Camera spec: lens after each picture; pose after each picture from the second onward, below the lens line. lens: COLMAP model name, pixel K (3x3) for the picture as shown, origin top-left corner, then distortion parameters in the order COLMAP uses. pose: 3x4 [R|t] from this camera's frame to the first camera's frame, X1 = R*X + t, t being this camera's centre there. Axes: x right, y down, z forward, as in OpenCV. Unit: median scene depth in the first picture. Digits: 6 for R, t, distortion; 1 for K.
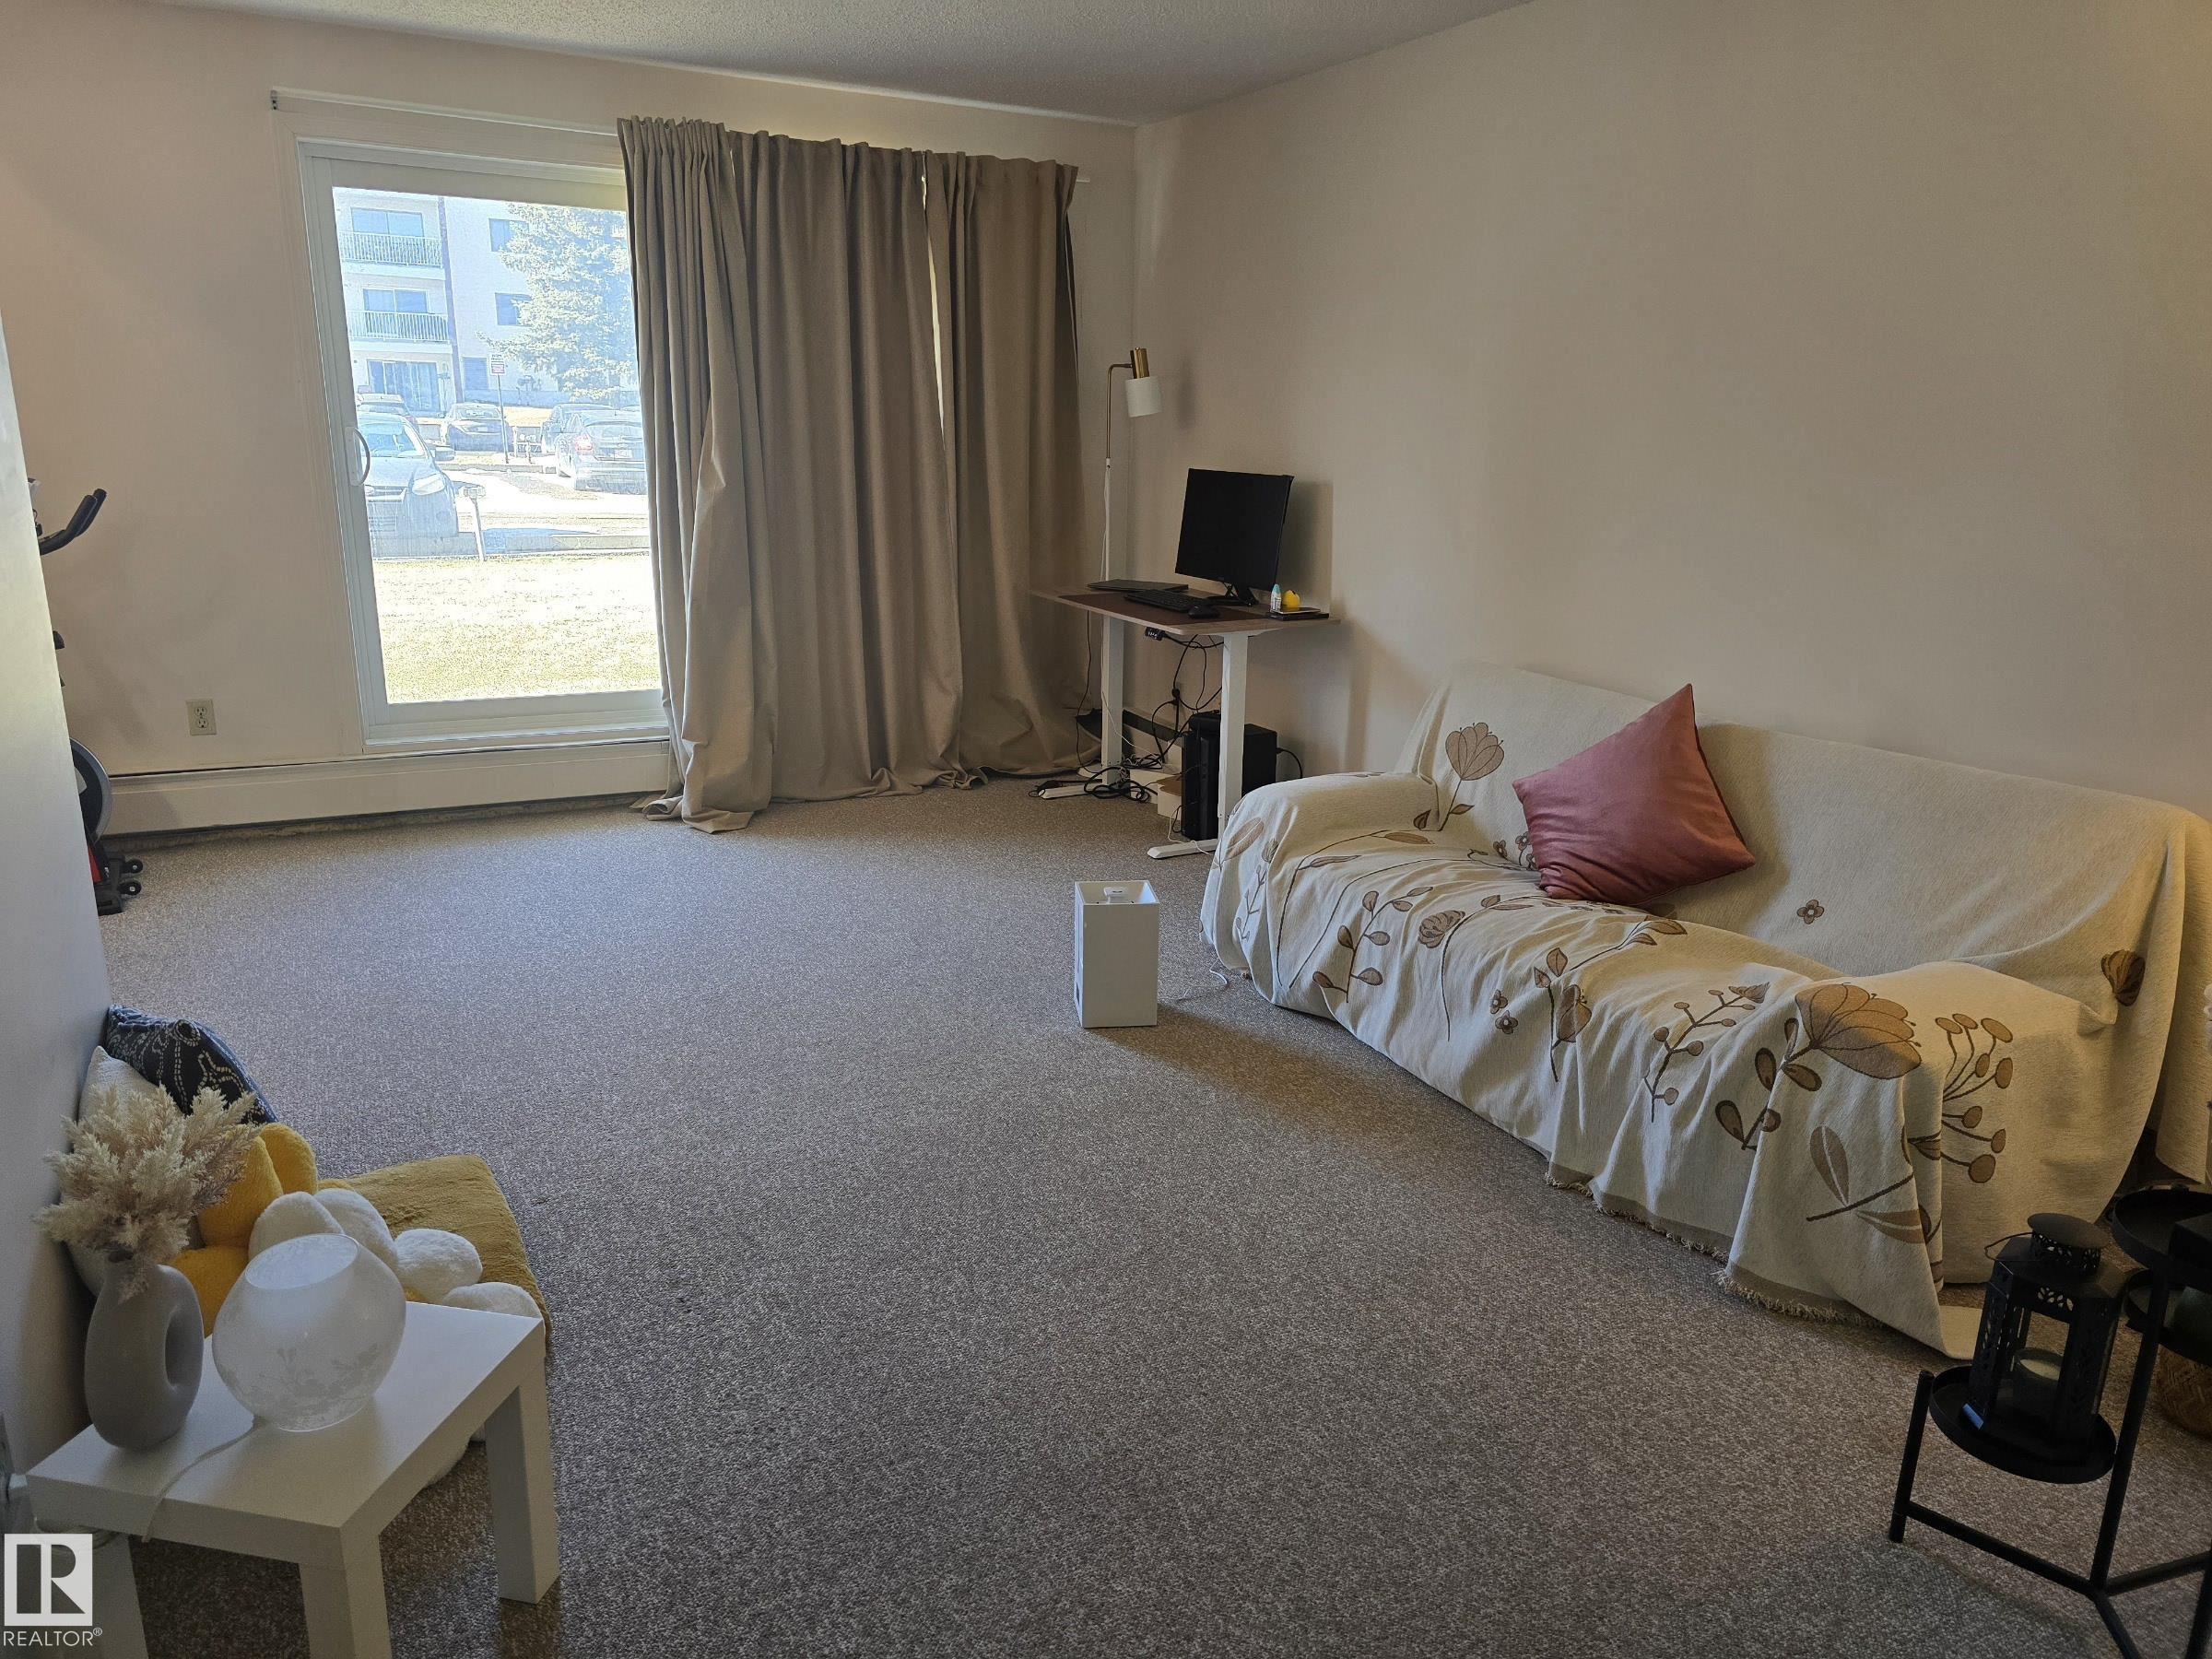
lens RADIAL K [[1496.0, 0, 1101.9], [0, 1496.0, 825.0], [0, 0, 1]] dist [0.036726, -0.001229]
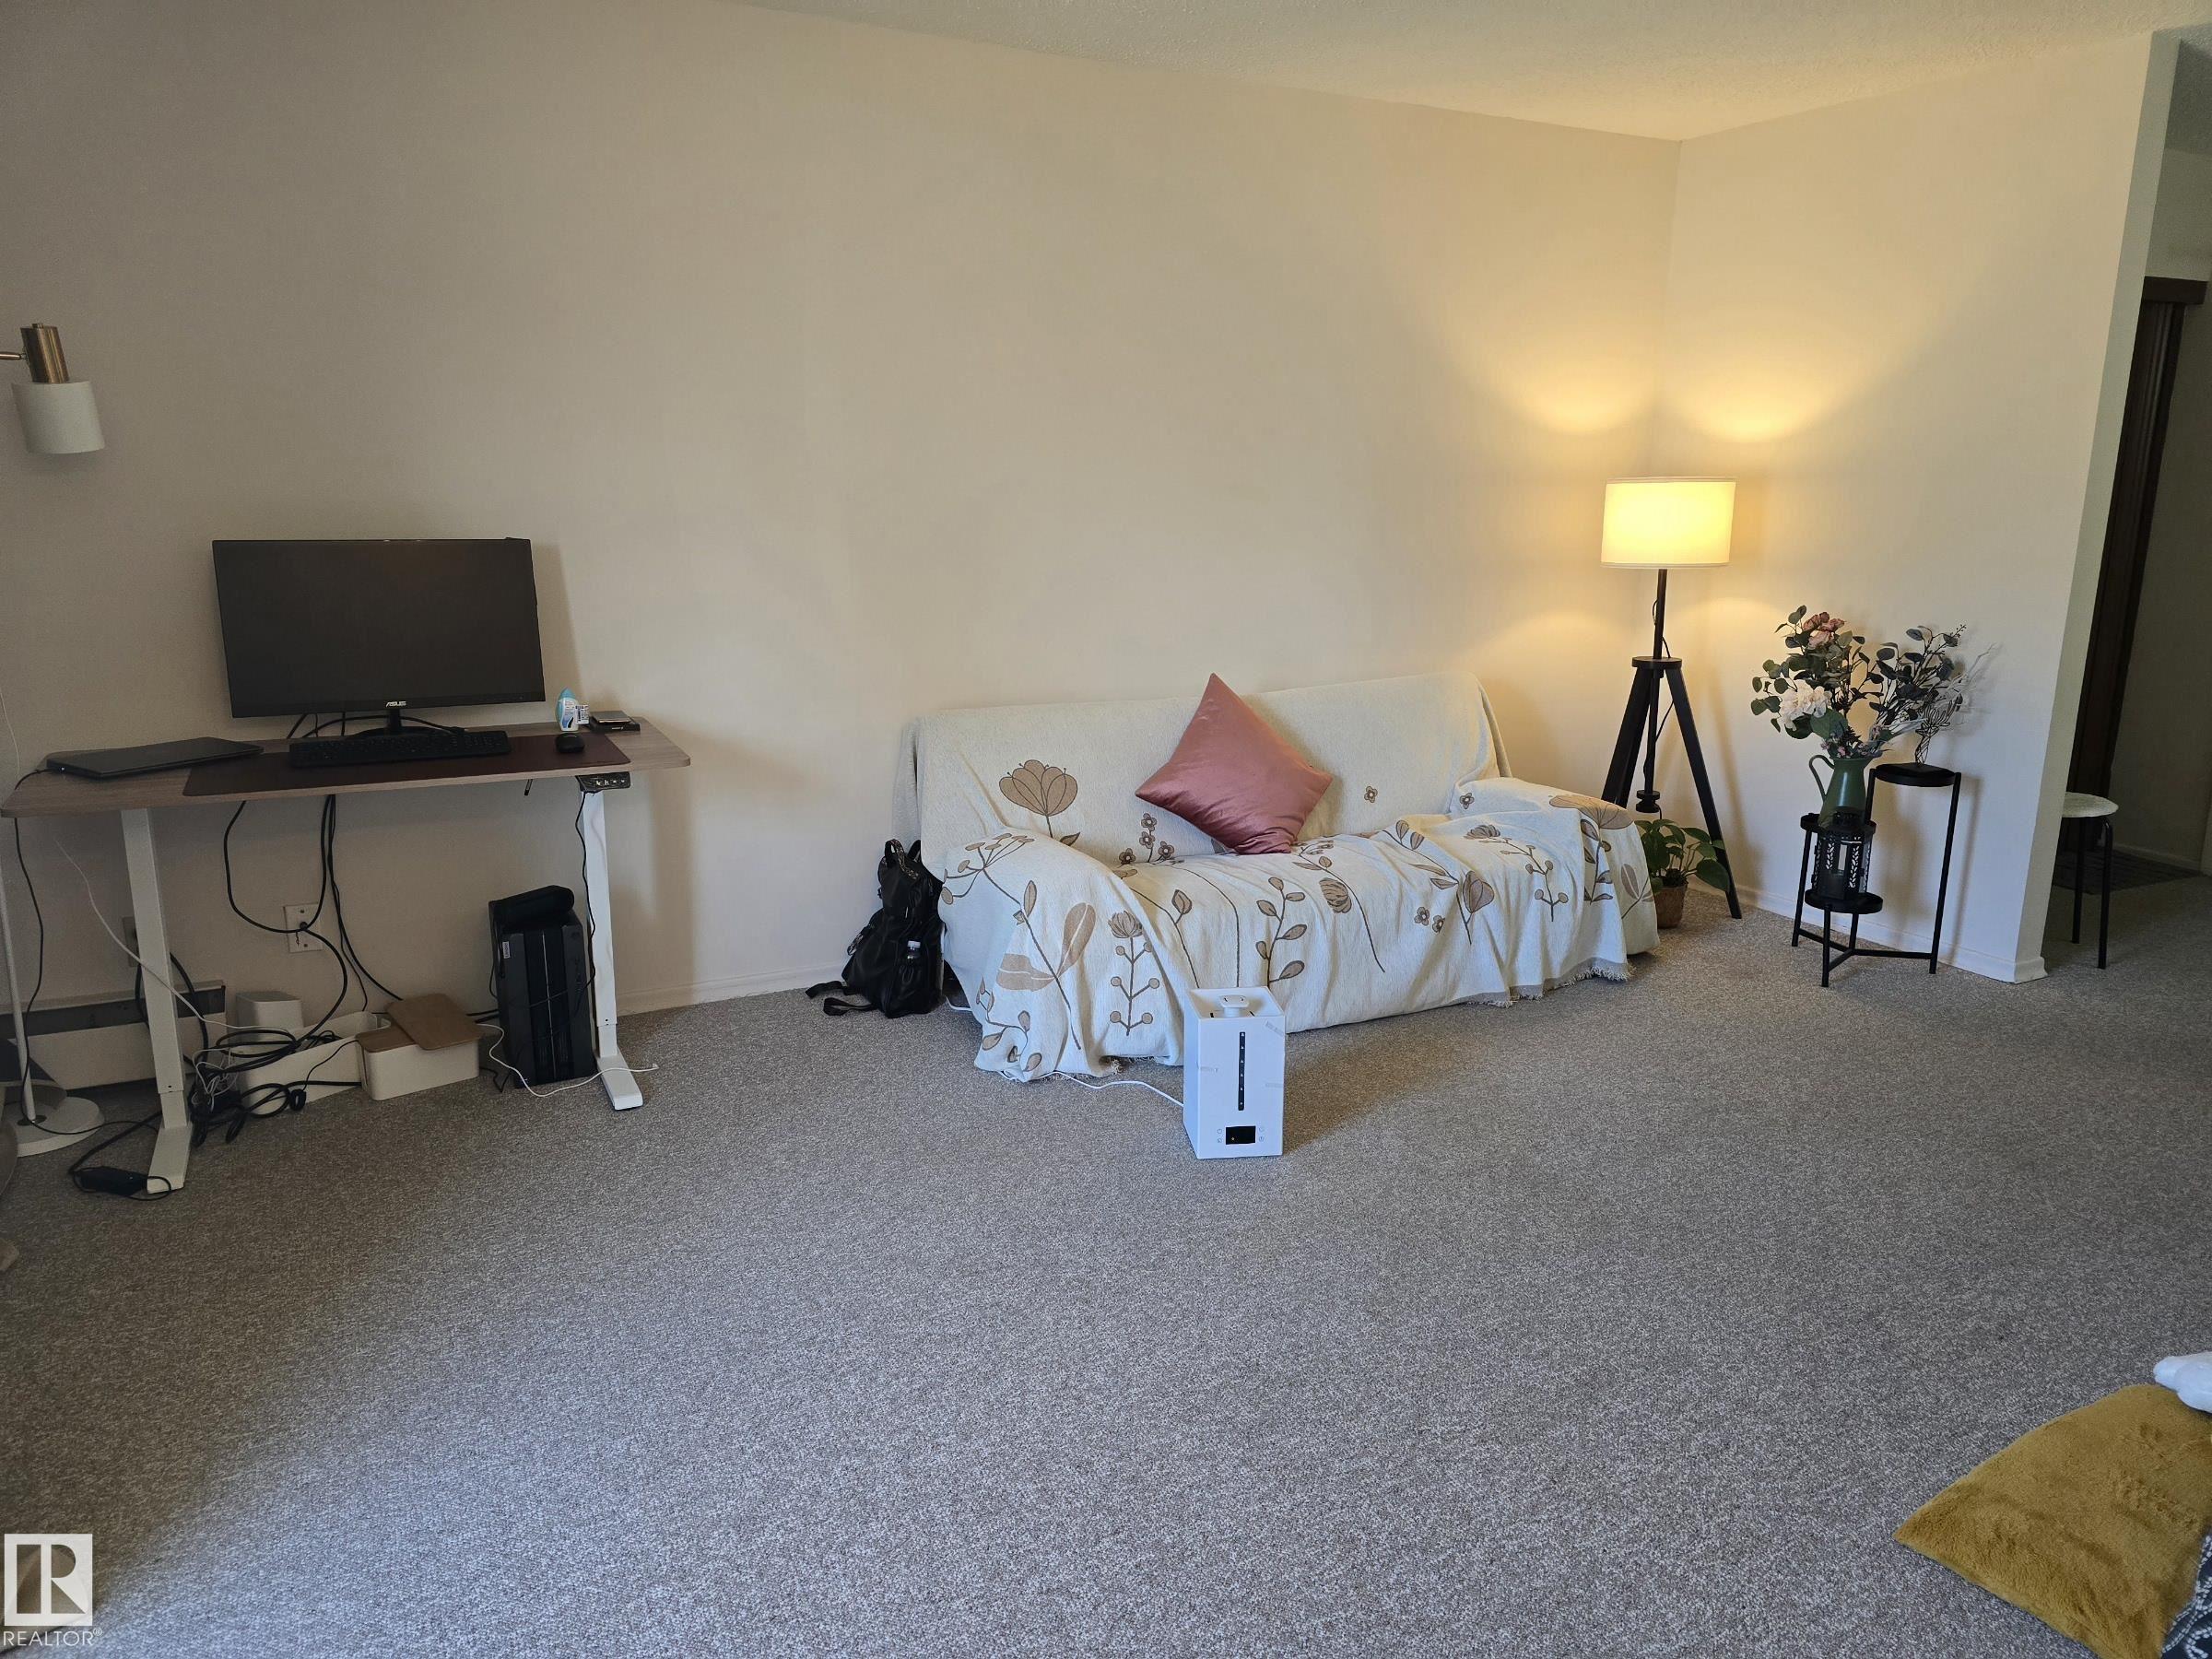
lens RADIAL K [[1496.0, 0, 1101.9], [0, 1496.0, 825.0], [0, 0, 1]] dist [0.036726, -0.001229]
pose [[0.003868, -0.240593, 0.970618, -0.695887], [0.261737, 0.937032, 0.231225, -0.233324], [-0.965131, 0.253153, 0.066597, 0.844425]]
